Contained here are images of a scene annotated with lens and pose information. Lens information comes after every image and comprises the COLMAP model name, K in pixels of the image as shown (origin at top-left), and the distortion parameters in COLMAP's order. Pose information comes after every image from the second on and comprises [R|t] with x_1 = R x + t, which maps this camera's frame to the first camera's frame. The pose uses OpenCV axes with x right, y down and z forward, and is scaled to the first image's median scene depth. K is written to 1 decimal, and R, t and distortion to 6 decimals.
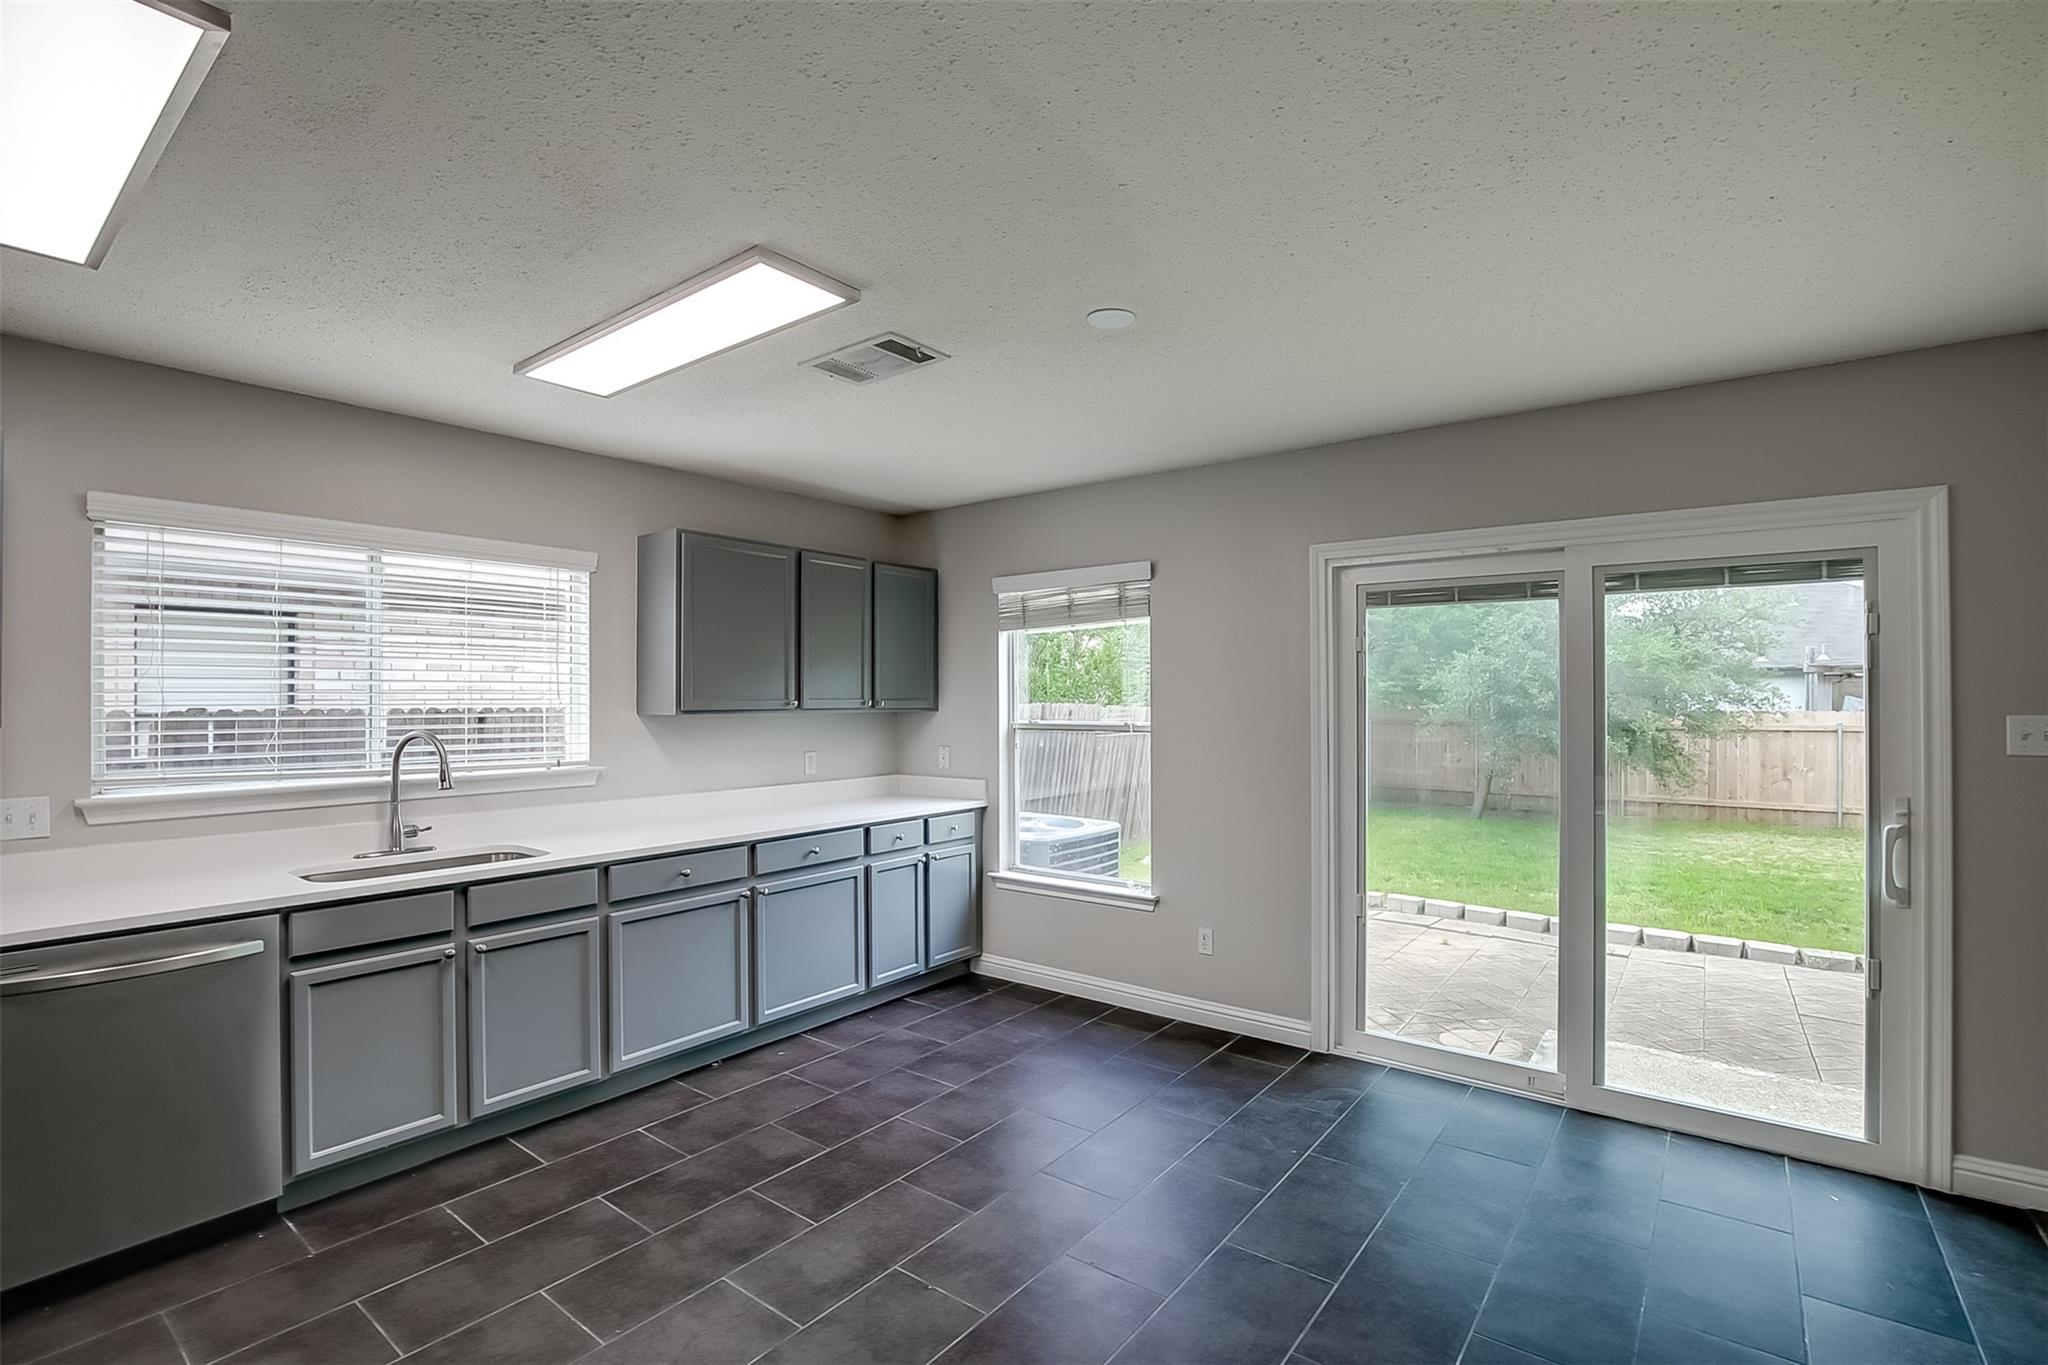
lens RADIAL K [[938.8, 0, 1024.9], [0, 938.8, 691.2], [0, 0, 1]] dist [-0.036664, 0.008064]
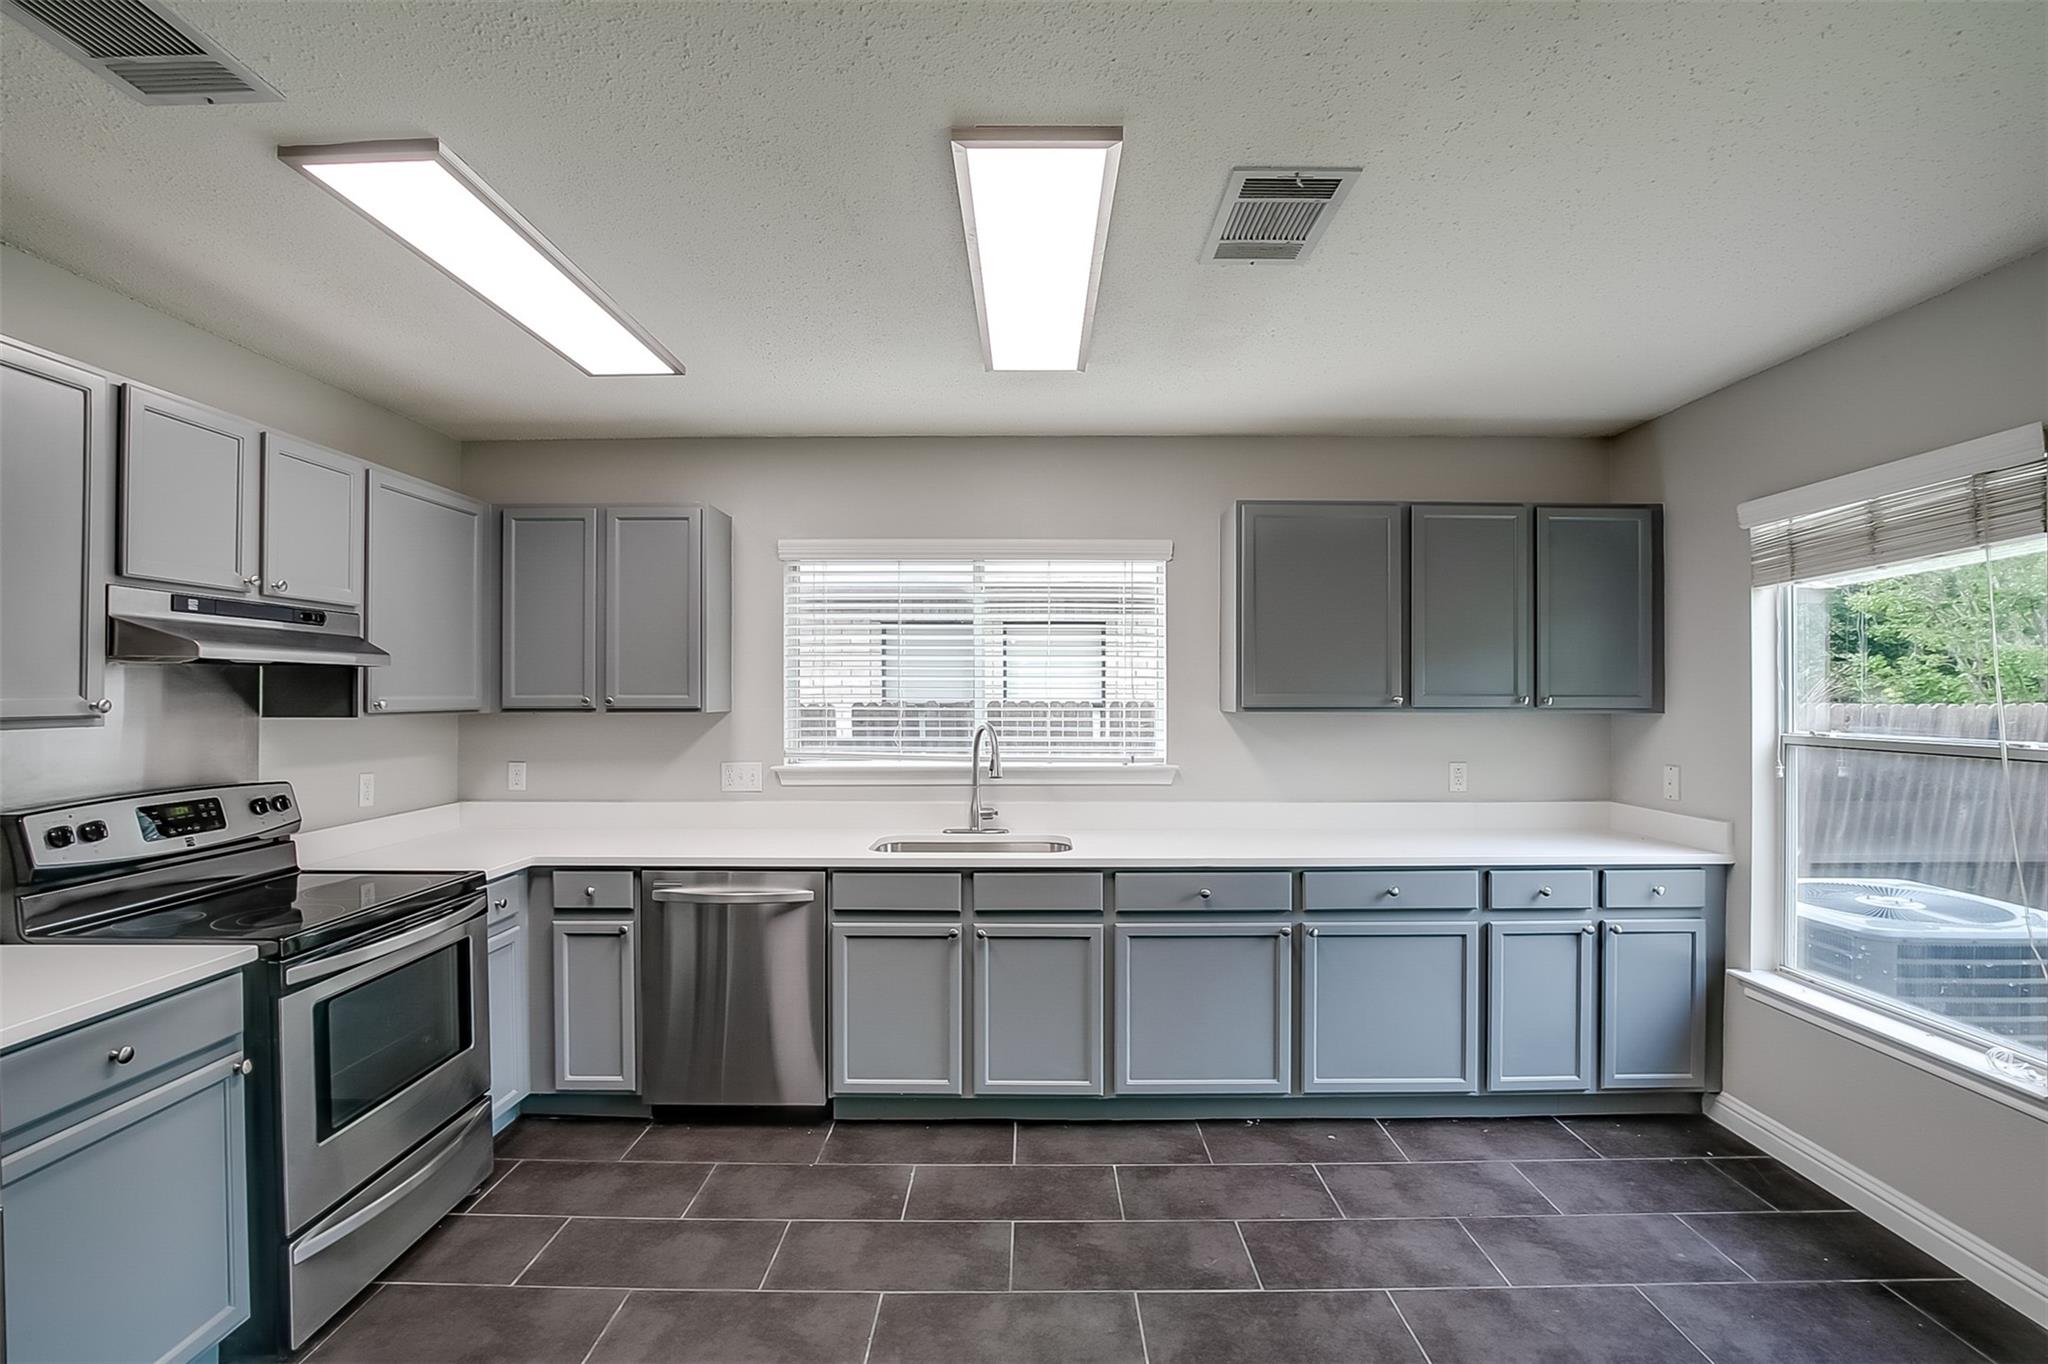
lens RADIAL K [[938.8, 0, 1024.9], [0, 938.8, 690.7], [0, 0, 1]] dist [-0.036664, 0.008064]
pose [[0.607391, 0.000185, -0.794403, 0.218151], [0.003307, 0.999991, 0.002761, 0.002258], [0.794396, -0.004304, 0.607385, 0.318481]]
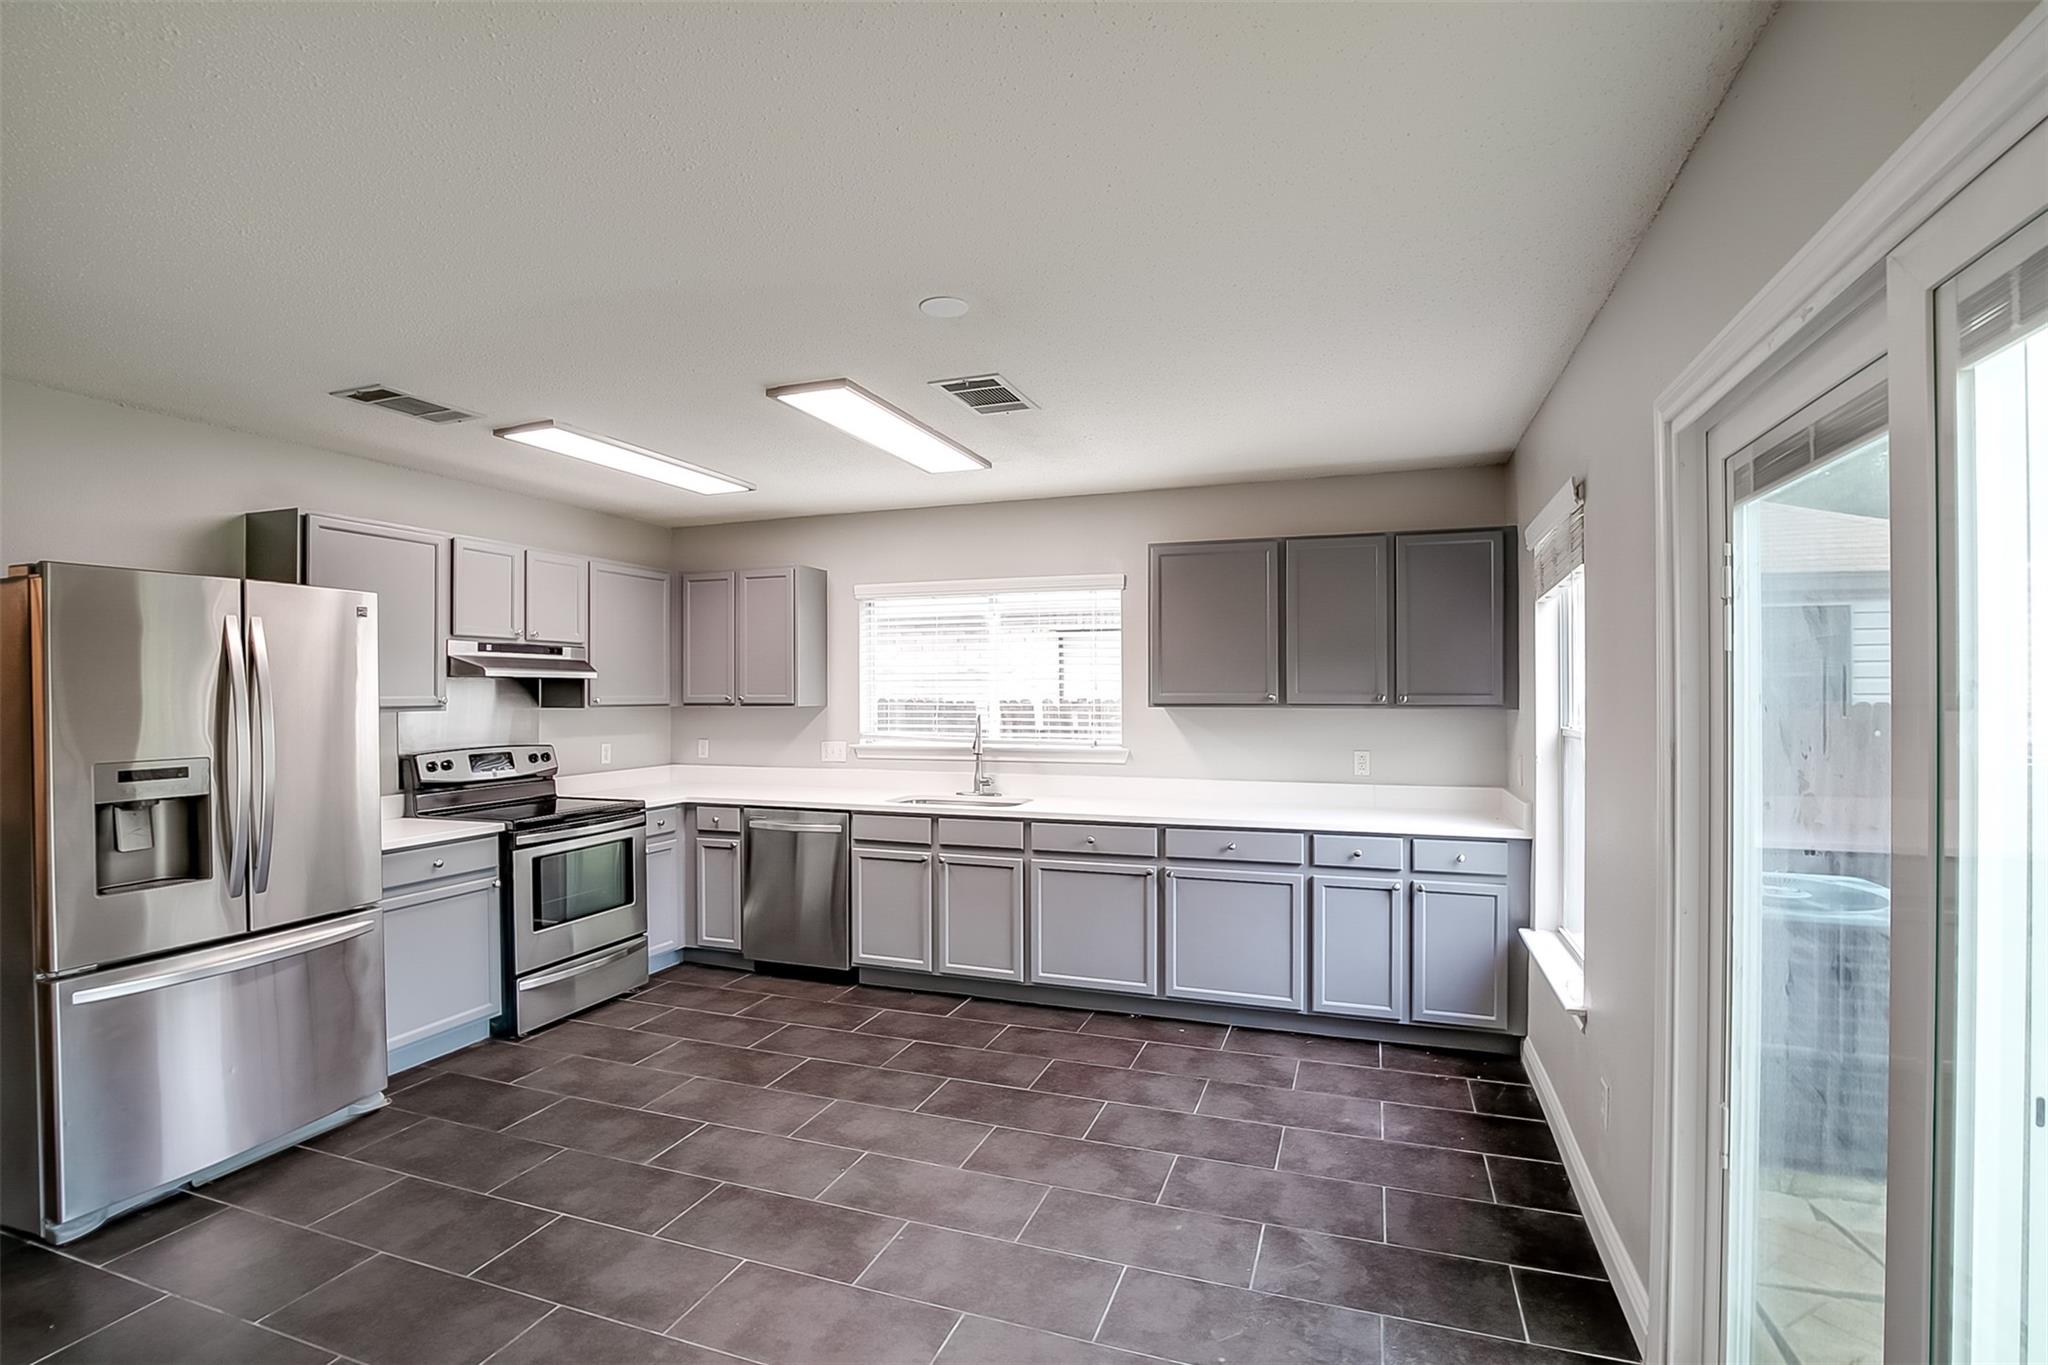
lens RADIAL K [[949.5, 0, 1025.1], [0, 949.5, 691.1], [0, 0, 1]] dist [-0.034475, 0.008322]
pose [[0.304934, 0.001261, -0.952373, 0.721118], [0.007032, 0.999969, 0.003576, 0.000407], [0.952347, -0.007788, 0.304916, 0.525678]]
